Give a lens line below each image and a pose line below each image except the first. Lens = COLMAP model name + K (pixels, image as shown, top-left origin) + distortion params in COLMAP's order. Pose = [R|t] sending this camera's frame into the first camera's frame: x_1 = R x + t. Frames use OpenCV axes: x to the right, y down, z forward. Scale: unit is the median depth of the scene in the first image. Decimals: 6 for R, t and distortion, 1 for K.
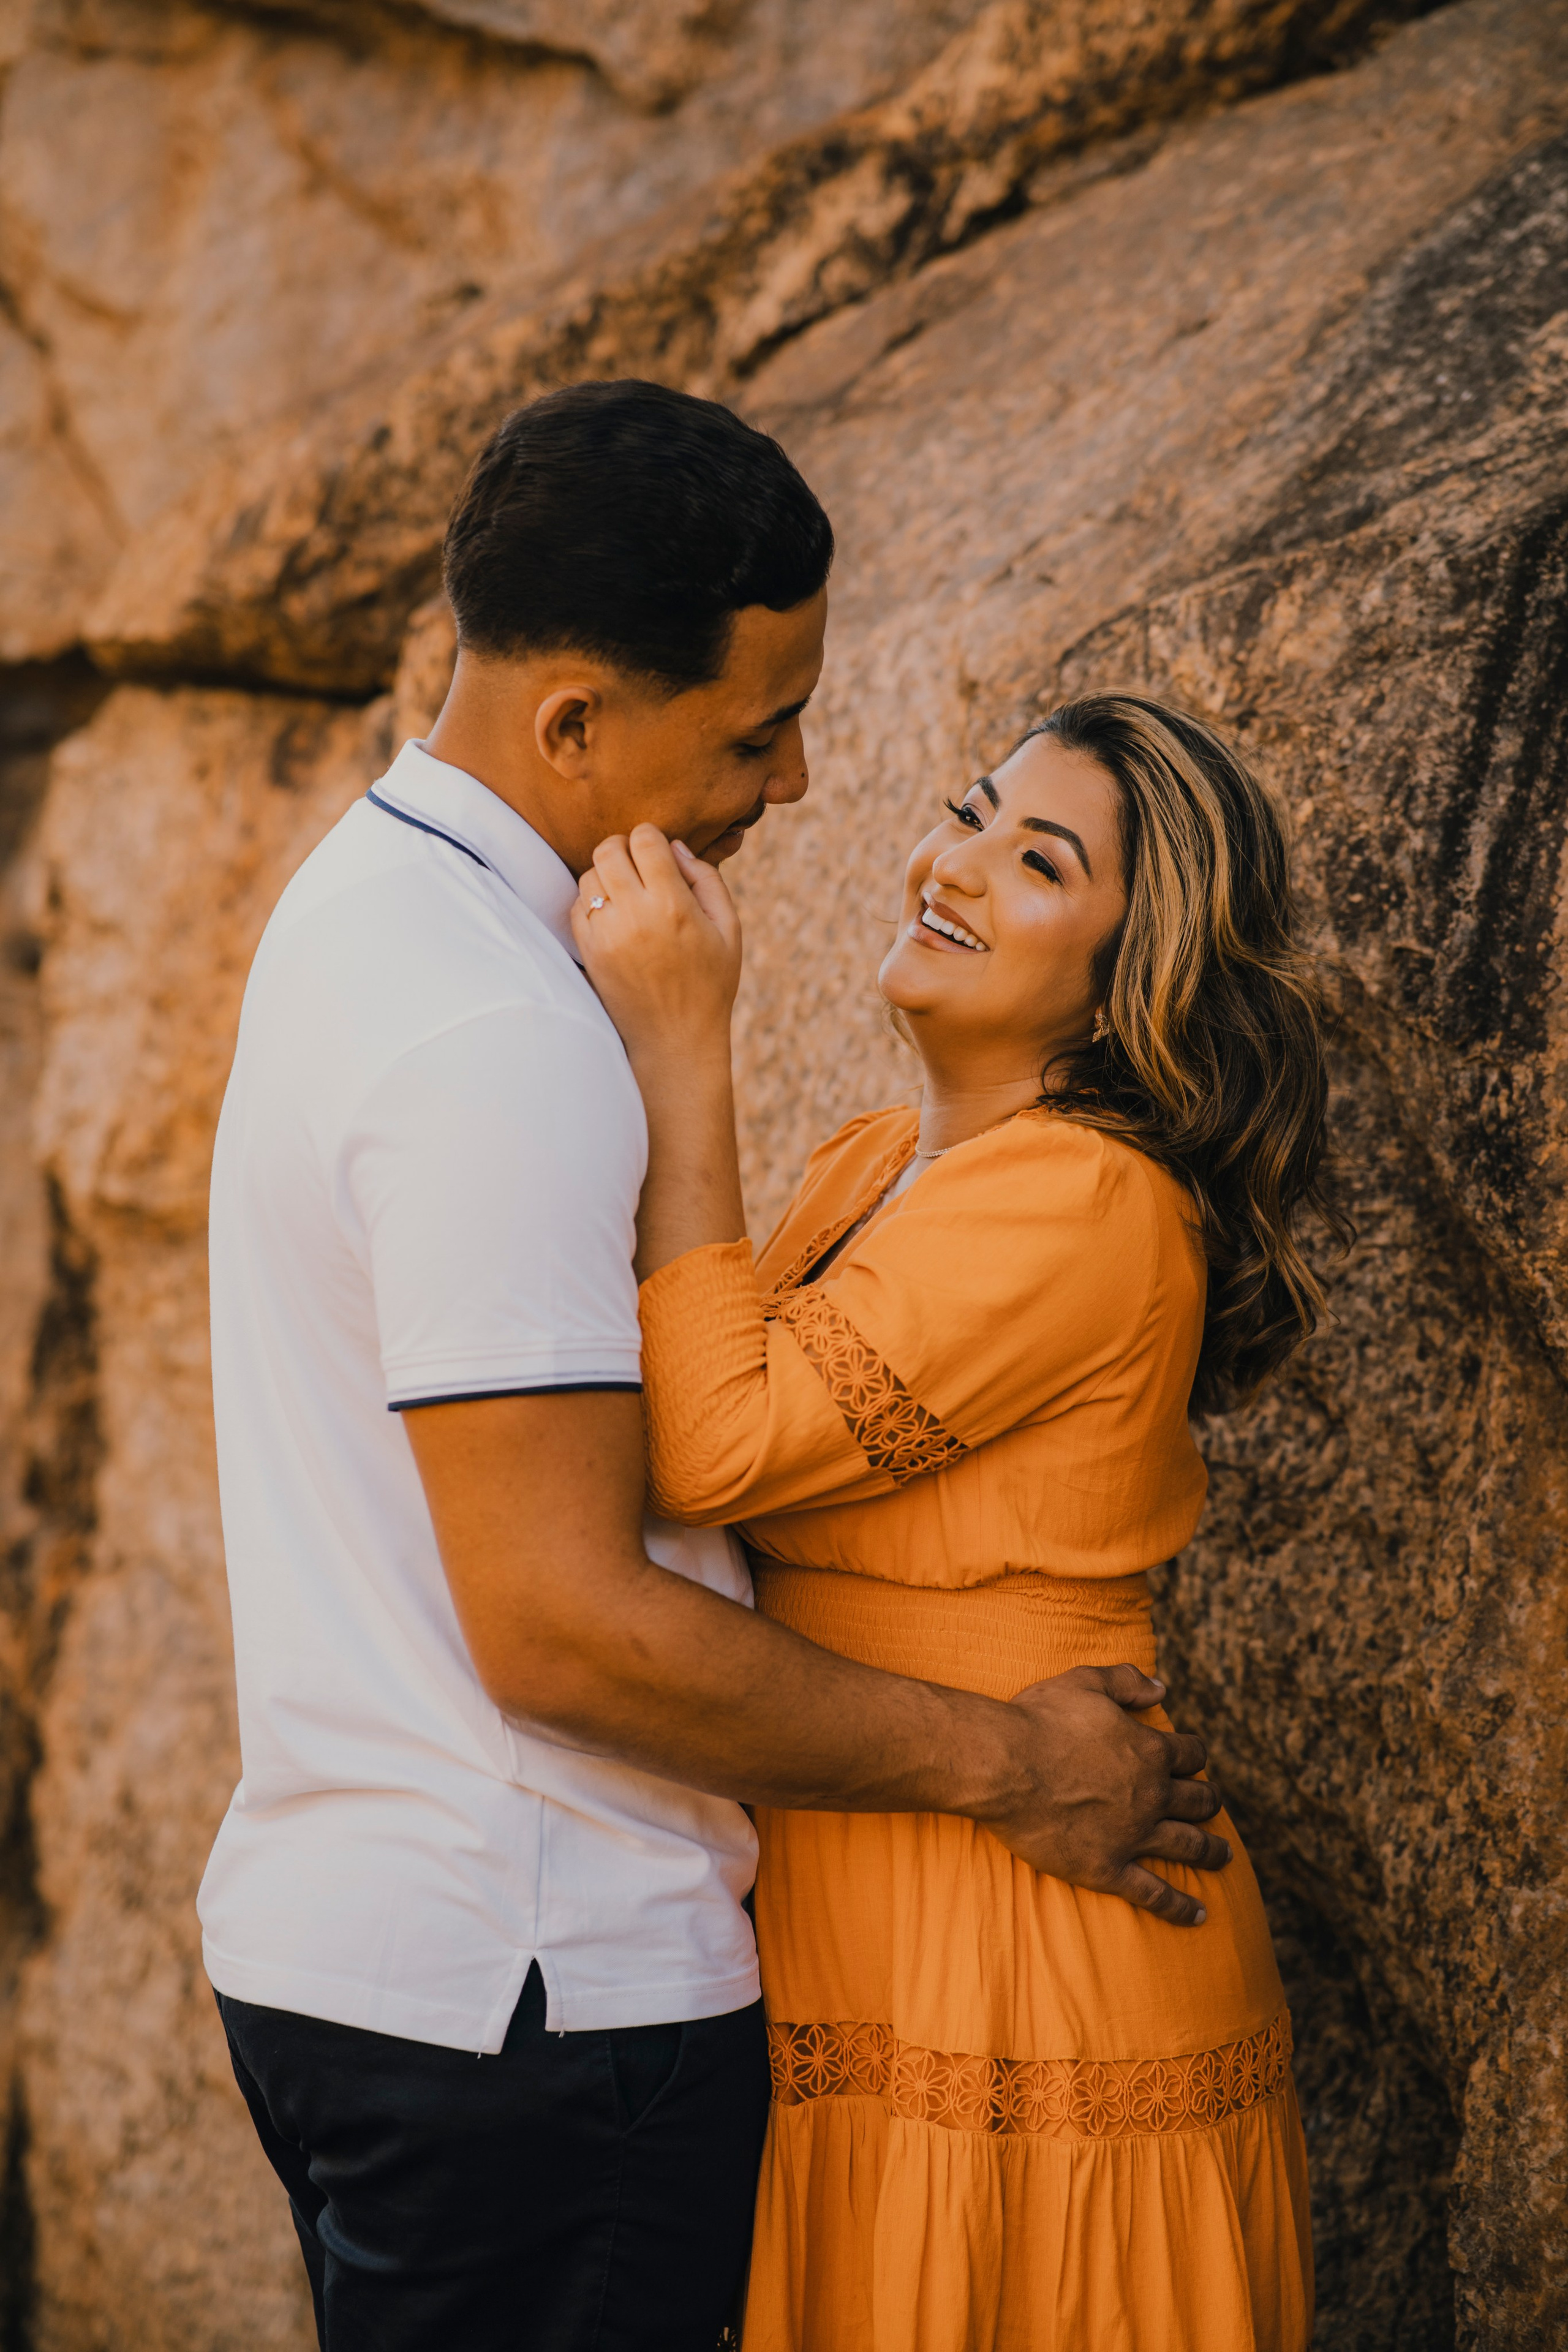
lens RADIAL K [[5711.8, 0, 785.5], [0, 5711.8, 1160.8], [0, 0, 1]] dist [0.519381, -1.540613]
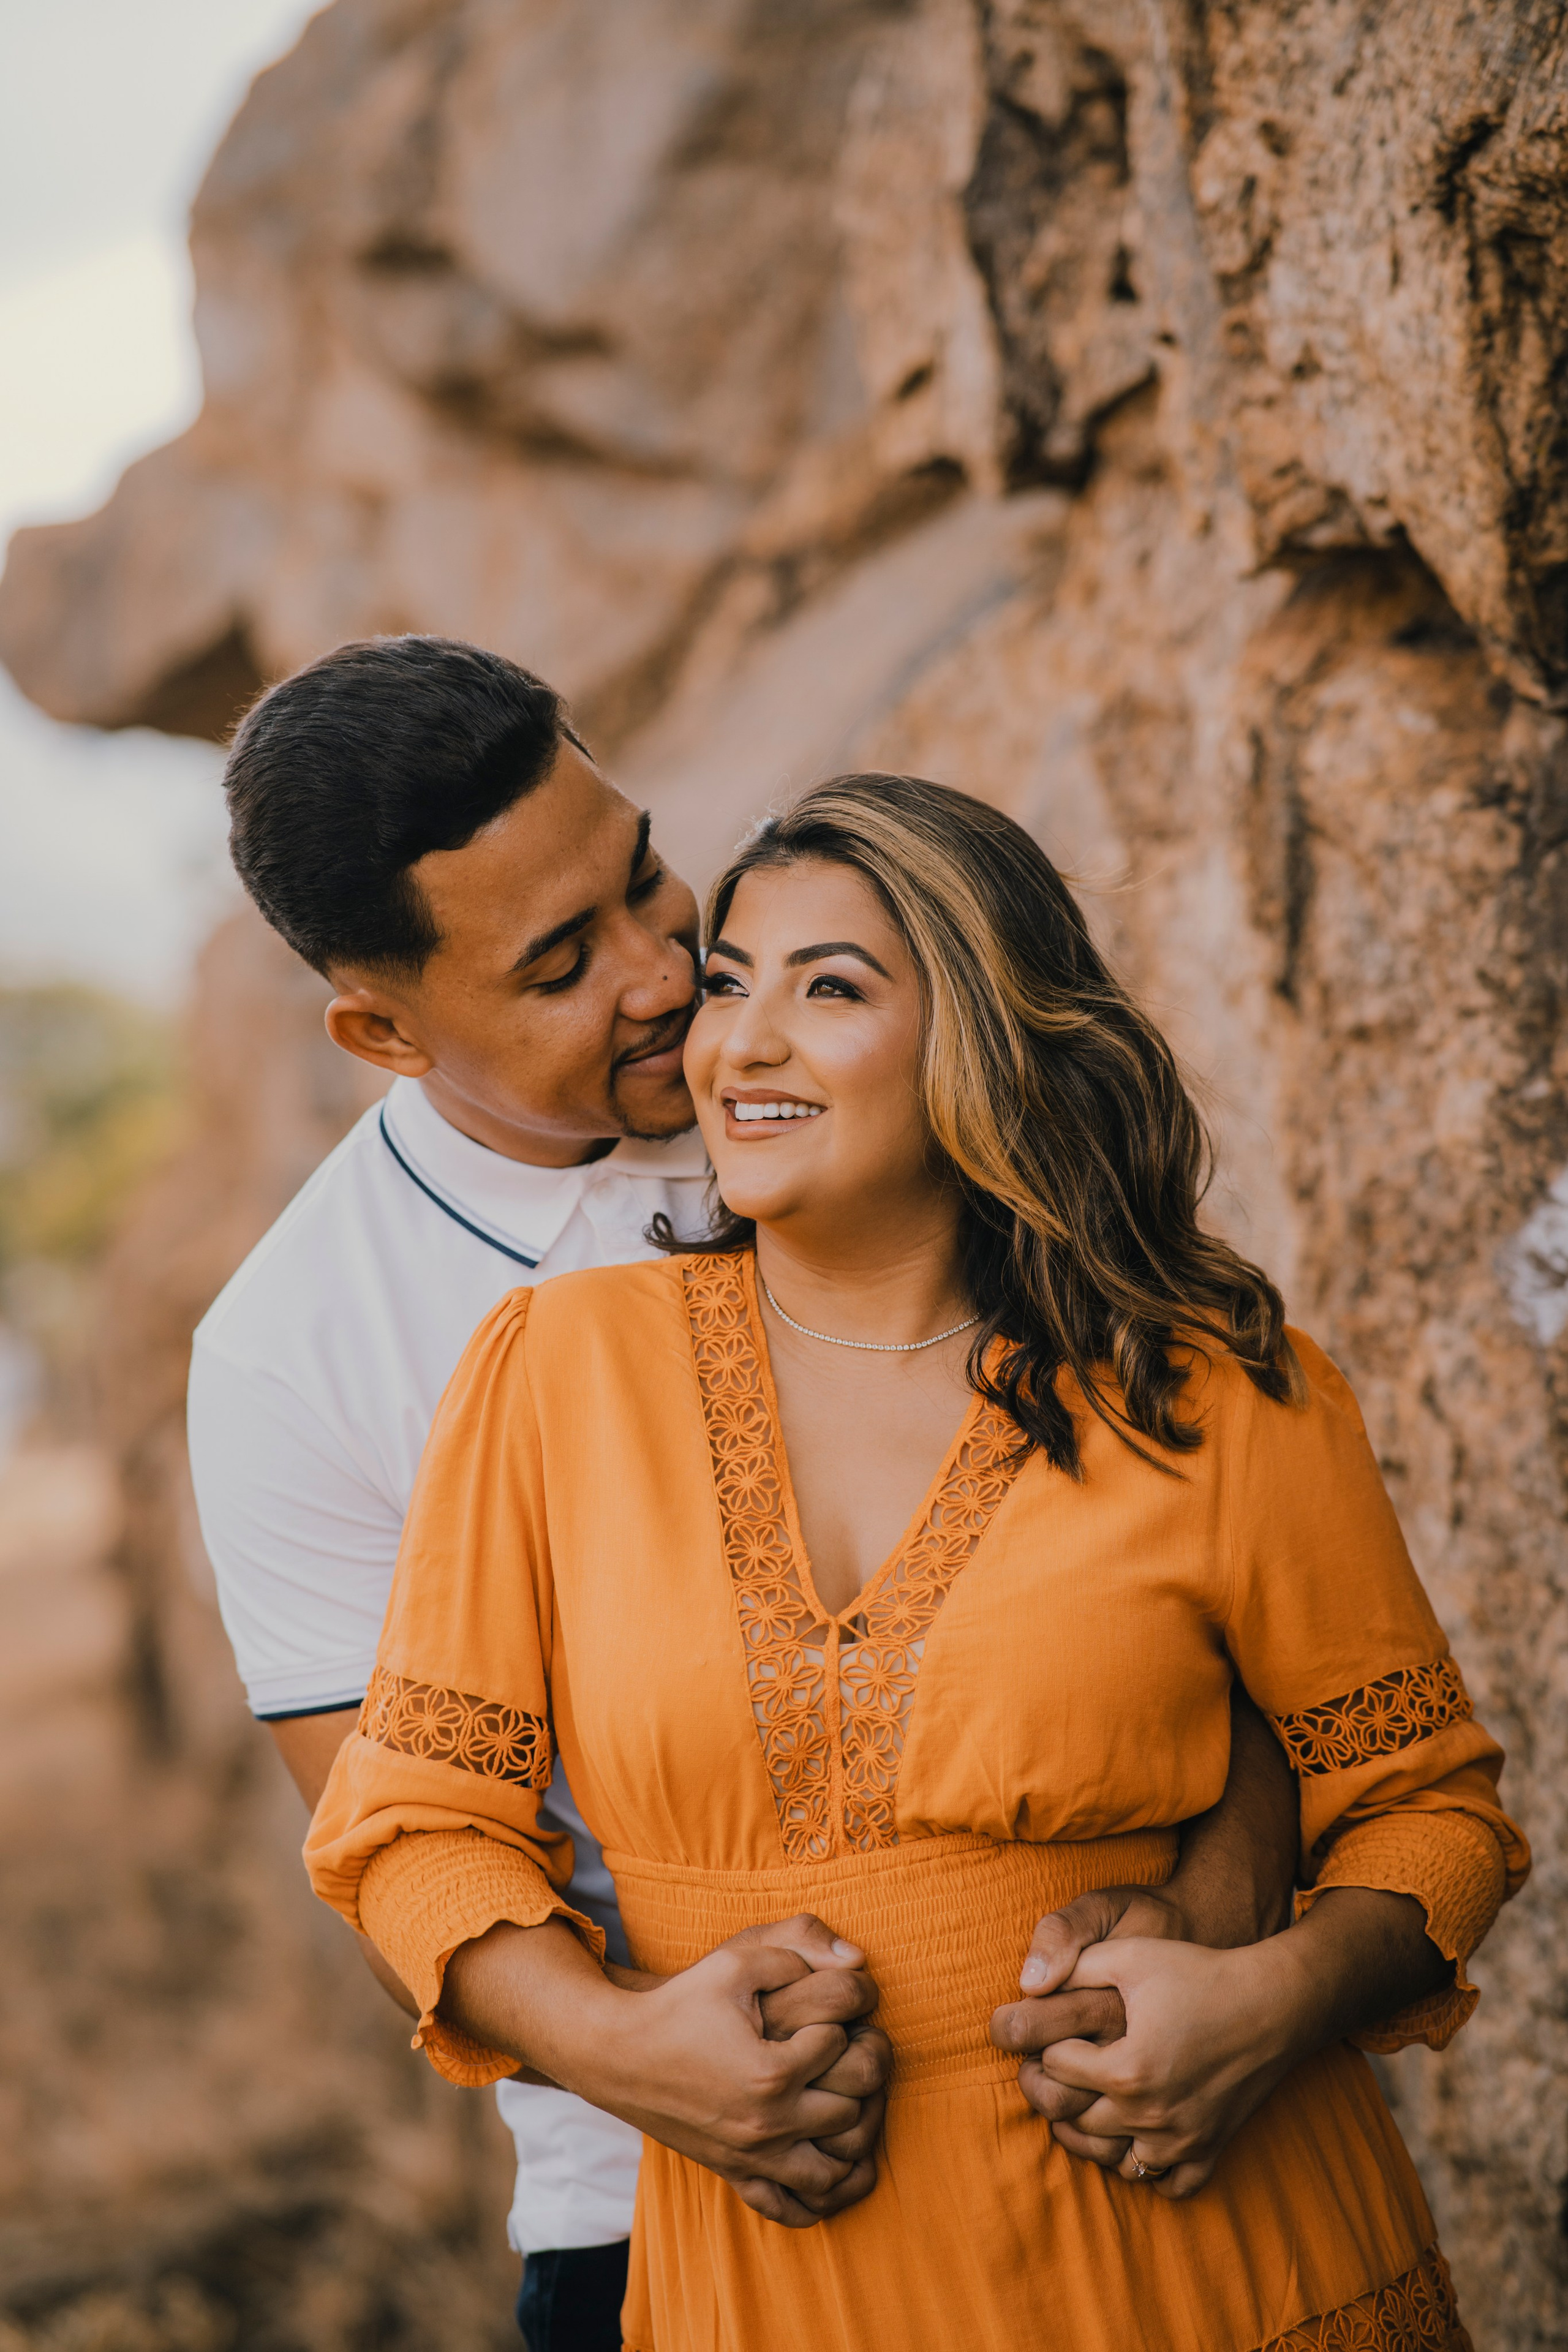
lens RADIAL K [[5829.5, 0, 756.6], [0, 5829.5, 1210.0], [0, 0, 1]] dist [0.567170, -2.011478]
pose [[0.956976, -0.101981, -0.271655, 0.512668], [0.105547, 0.994413, -0.001491, -0.013797], [0.270290, -0.027245, 0.962393, -0.532481]]
